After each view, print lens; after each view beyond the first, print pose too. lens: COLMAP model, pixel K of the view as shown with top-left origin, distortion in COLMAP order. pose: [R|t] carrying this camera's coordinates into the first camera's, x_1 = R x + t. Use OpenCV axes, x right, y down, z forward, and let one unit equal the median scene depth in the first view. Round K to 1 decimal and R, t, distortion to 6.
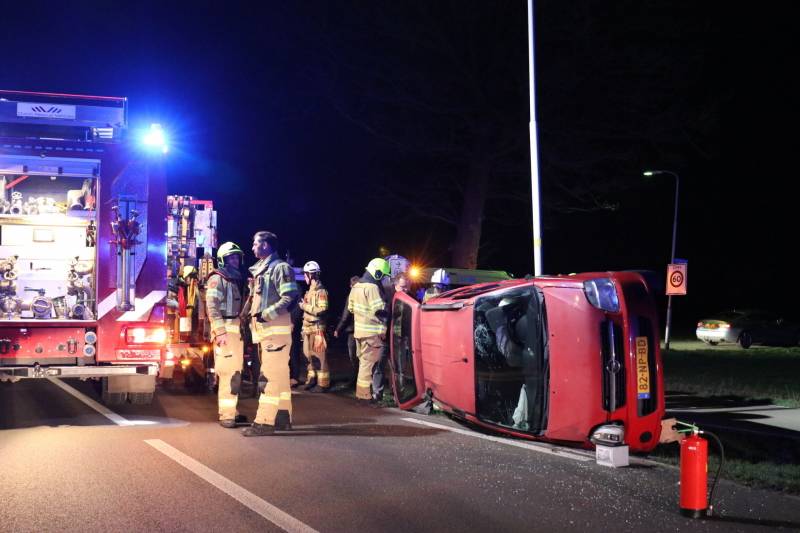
lens RADIAL K [[880.9, 0, 400.0], [0, 880.9, 266.5], [0, 0, 1]] dist [-0.106031, 0.055502]
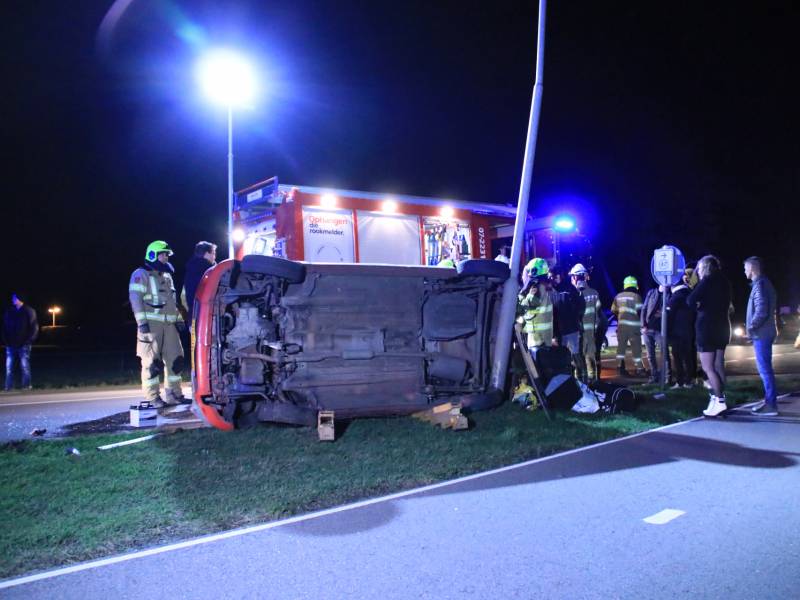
lens RADIAL K [[748.6, 0, 401.9], [0, 748.6, 313.3], [0, 0, 1]] dist [-0.155124, 0.111894]
pose [[0.309374, -0.033572, -0.950348, 1.035507], [0.058956, 0.998131, -0.016068, 0.086735], [0.949111, -0.051058, 0.310775, 0.809834]]
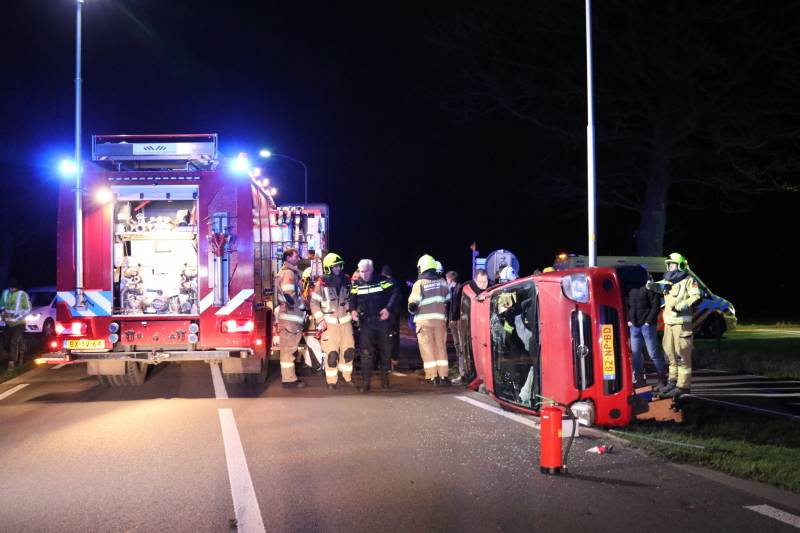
lens RADIAL K [[880.9, 0, 400.0], [0, 880.9, 266.5], [0, 0, 1]] dist [-0.106031, 0.055502]
pose [[0.961780, -0.024995, -0.272681, 0.277897], [0.028879, 0.999530, 0.010239, -0.011379], [0.272297, -0.017723, 0.962050, -0.131362]]
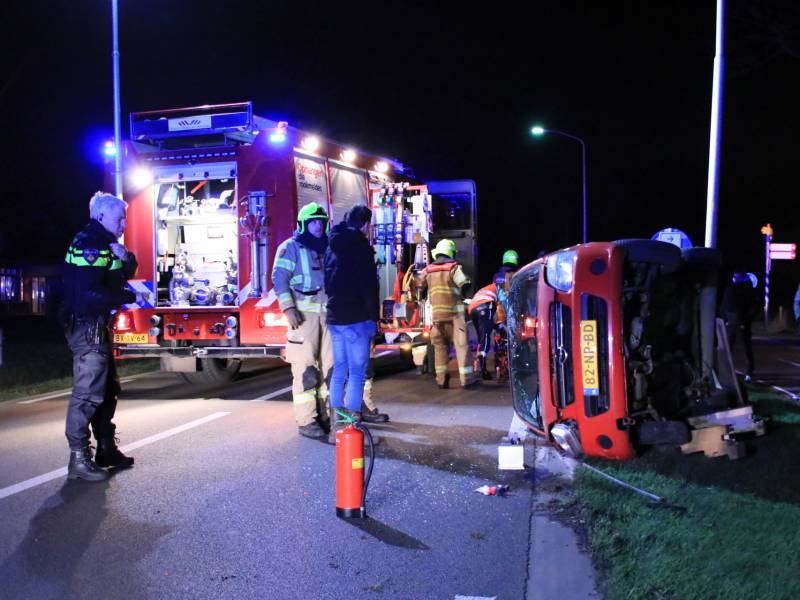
lens RADIAL K [[965.7, 0, 409.8], [0, 965.7, 313.8], [0, 0, 1]] dist [-0.071709, 0.092377]
pose [[0.801070, -0.002516, -0.598565, 0.579827], [0.042893, 0.997662, 0.053211, 0.015363], [0.597032, -0.068300, 0.799305, 0.142943]]
